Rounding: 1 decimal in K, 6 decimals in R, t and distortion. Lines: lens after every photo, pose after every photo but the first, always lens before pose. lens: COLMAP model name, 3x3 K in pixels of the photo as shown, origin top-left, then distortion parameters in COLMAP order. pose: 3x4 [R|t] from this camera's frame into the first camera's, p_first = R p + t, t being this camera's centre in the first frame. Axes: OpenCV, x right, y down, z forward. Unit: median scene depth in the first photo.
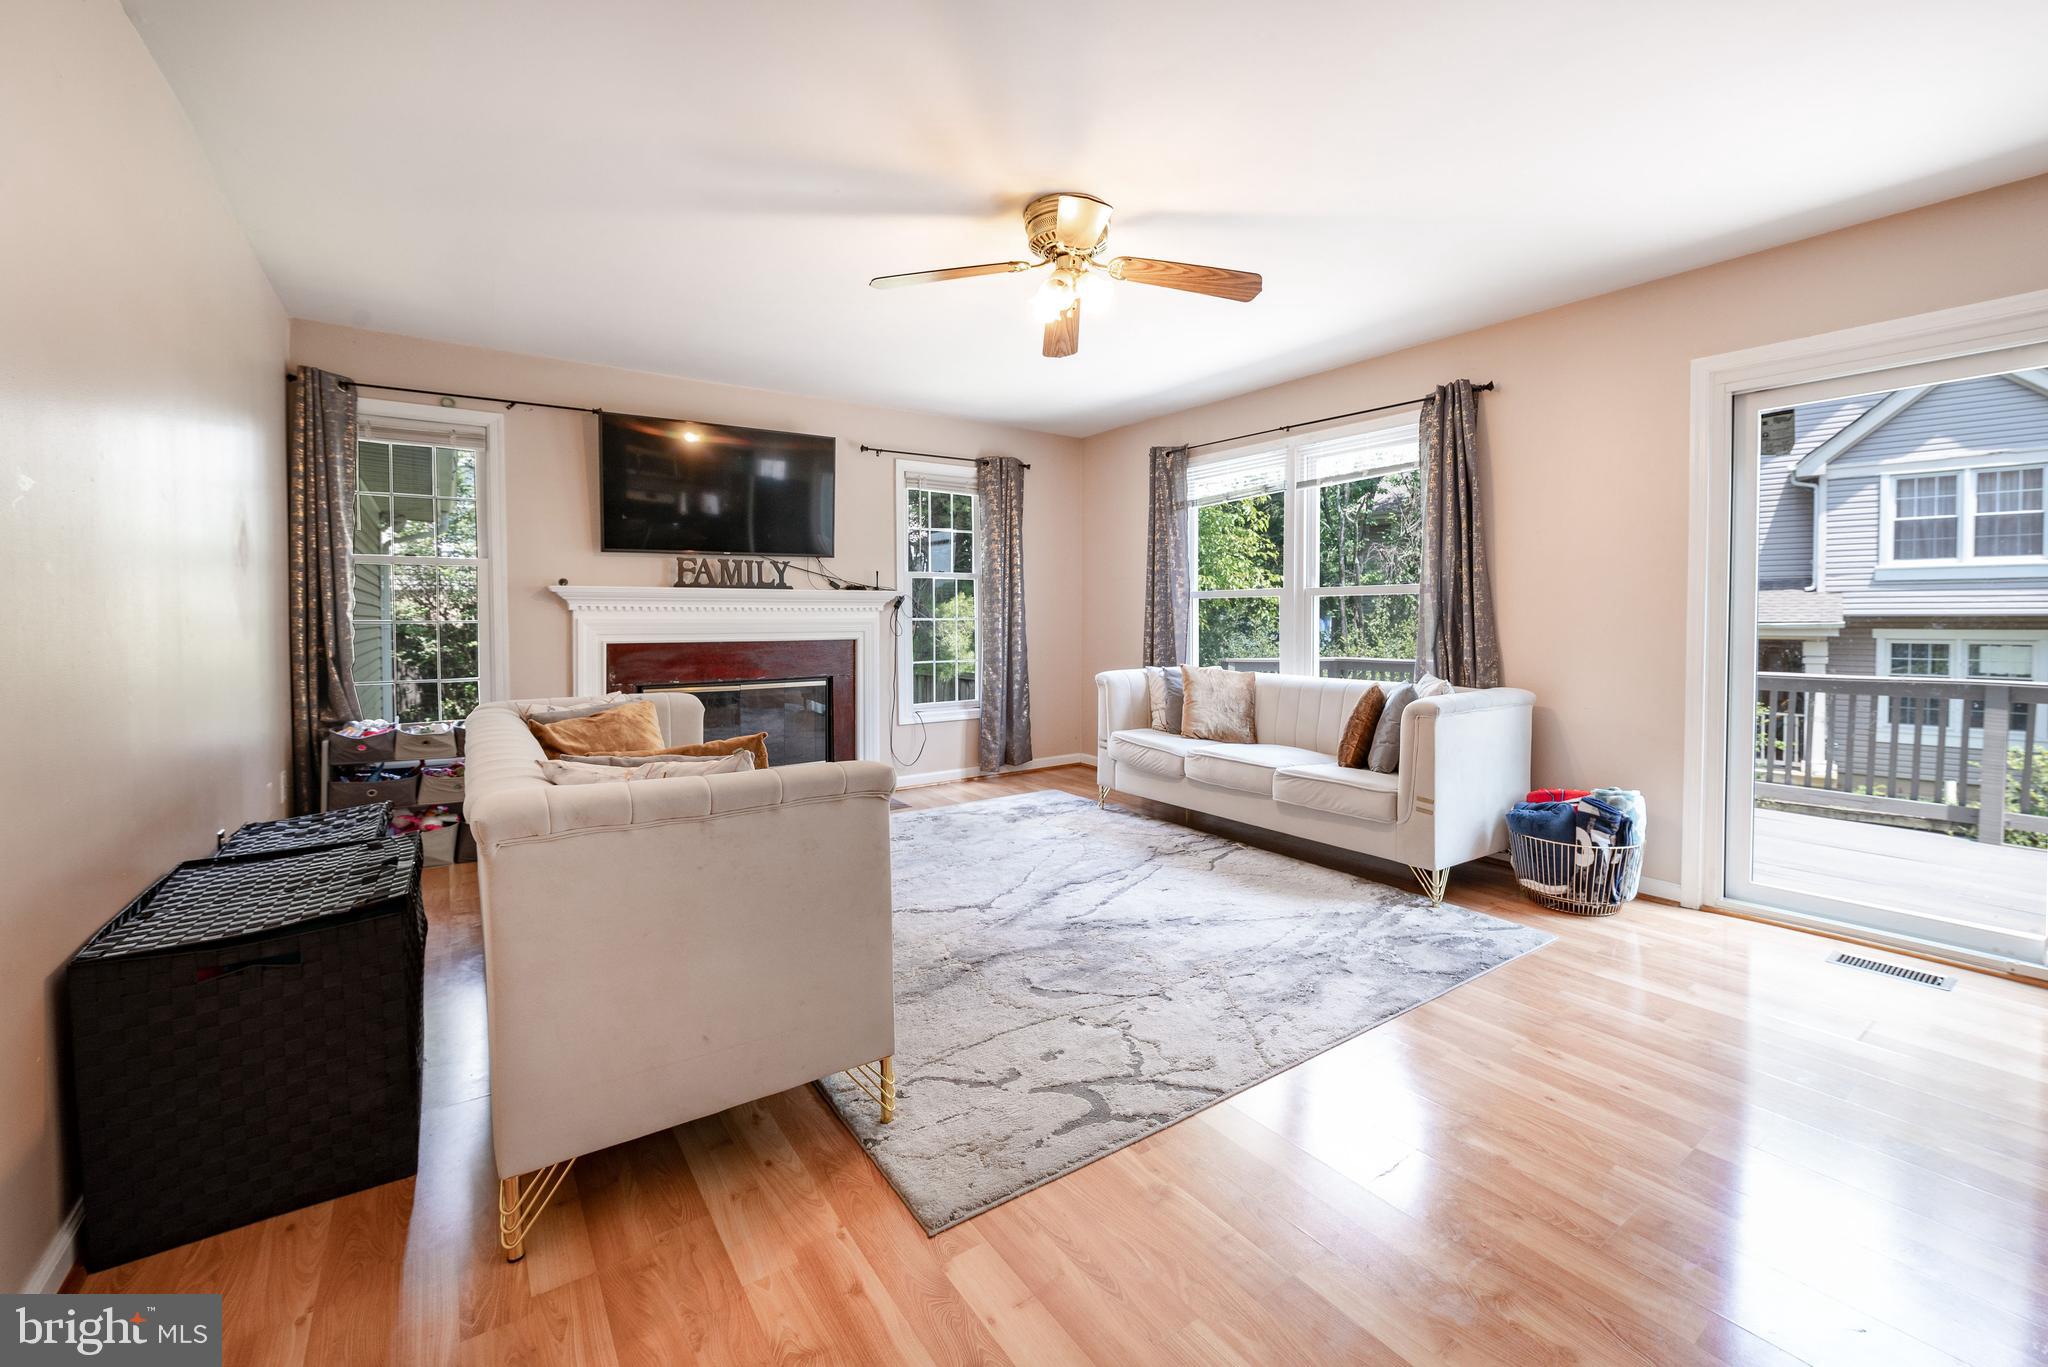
lens RADIAL K [[860.5, 0, 1092.2], [0, 860.5, 623.7], [0, 0, 1]] dist [-0.001118, -0.000043]
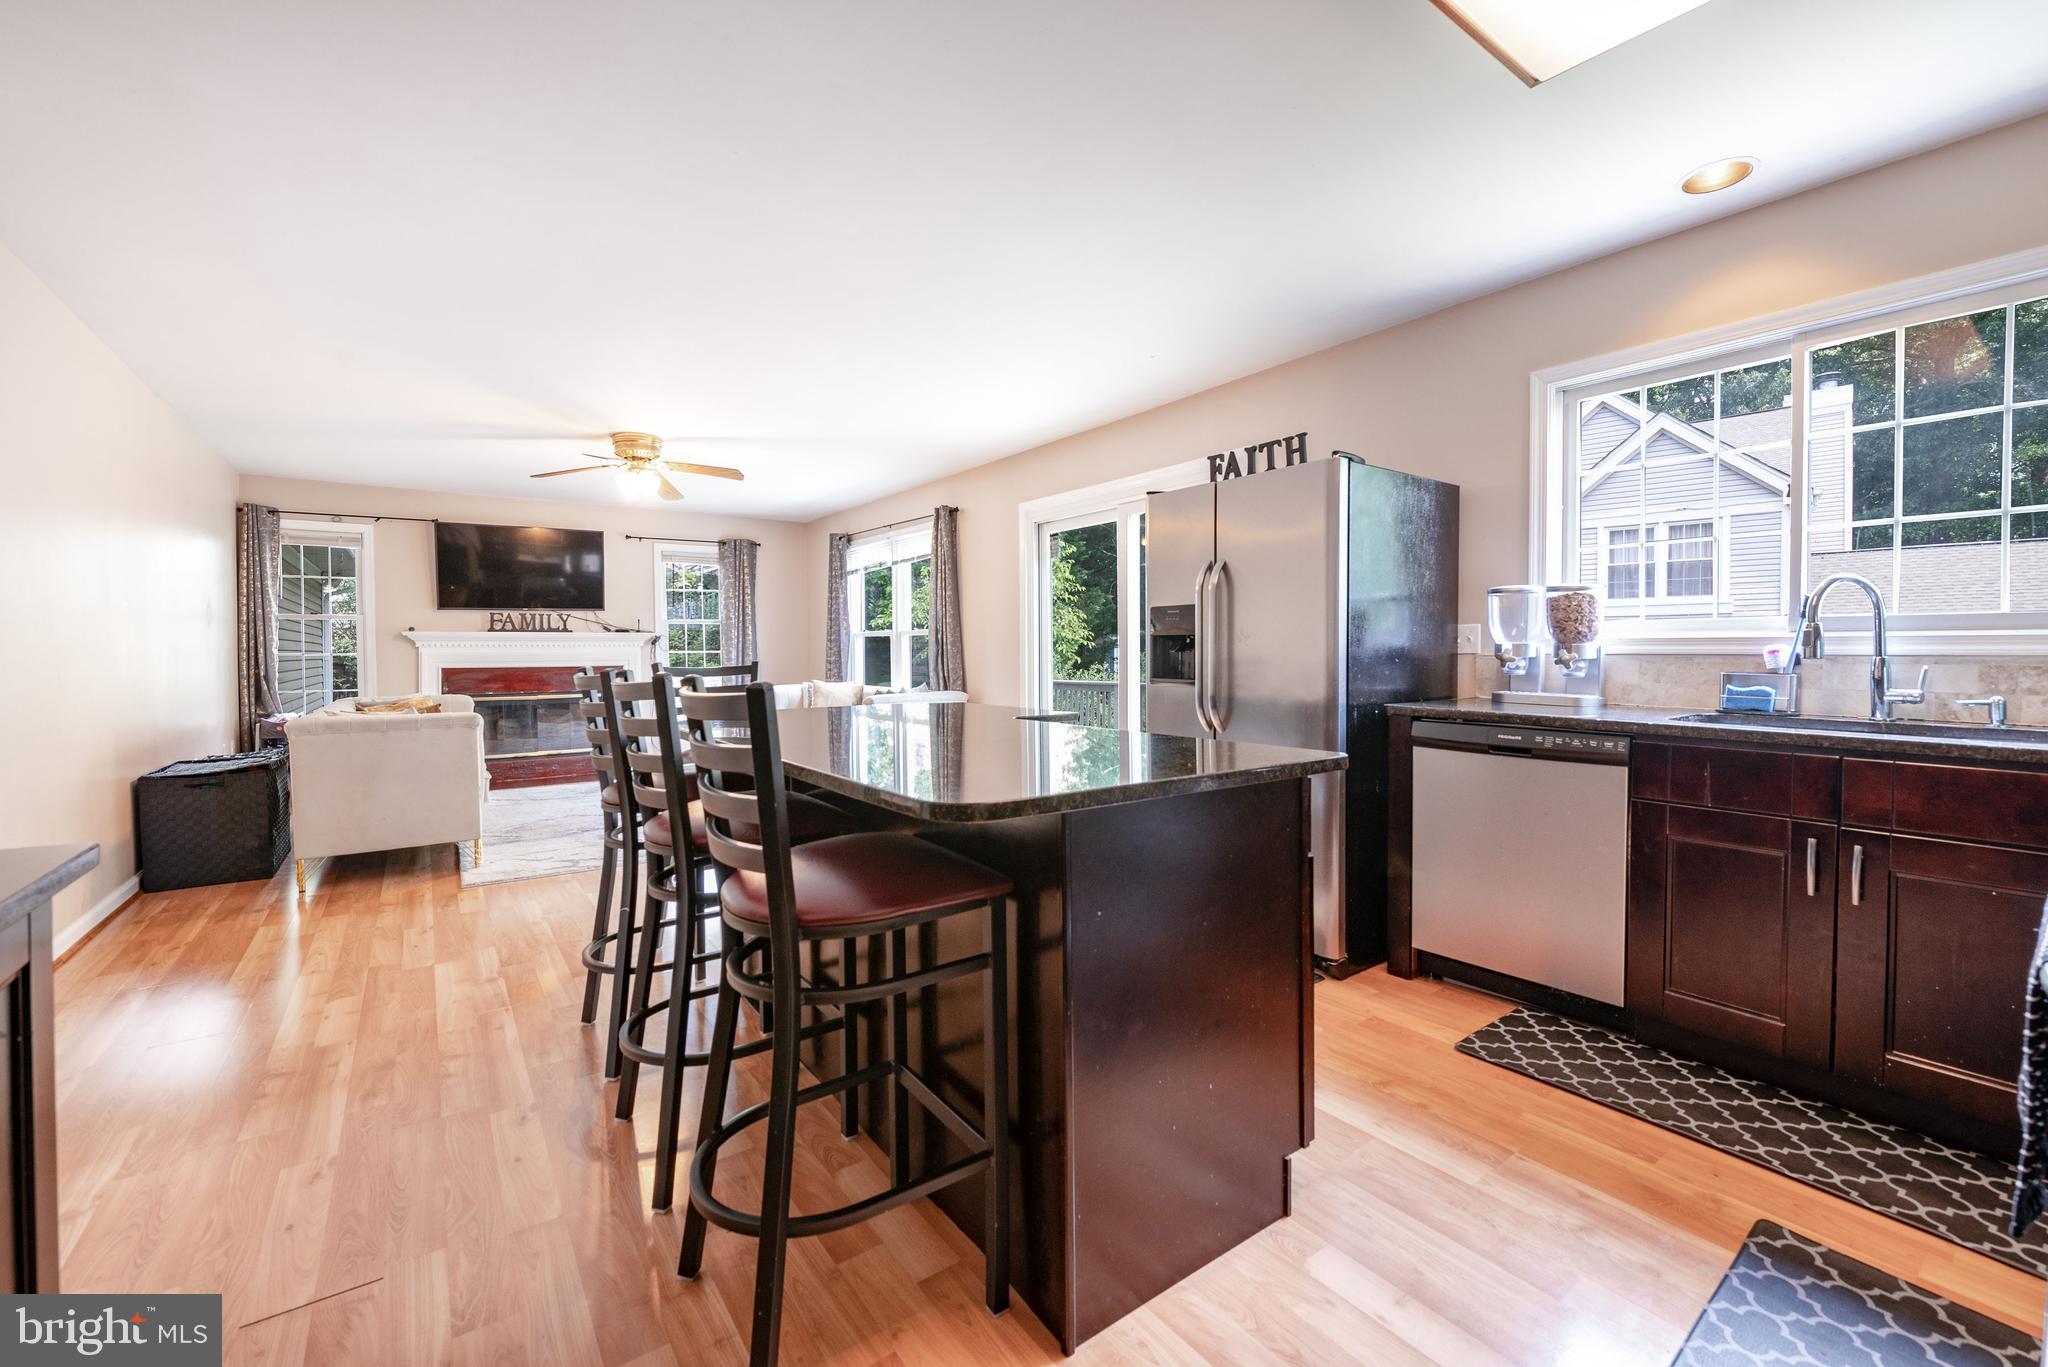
lens RADIAL K [[825.7, 0, 1032.7], [0, 825.7, 650.8], [0, 0, 1]] dist [-0.000369, -0.000098]
pose [[0.999824, -0.002117, -0.018632, 0.515687], [0.002053, 0.999992, -0.003431, -0.000697], [0.018639, 0.003393, 0.999821, -0.464516]]
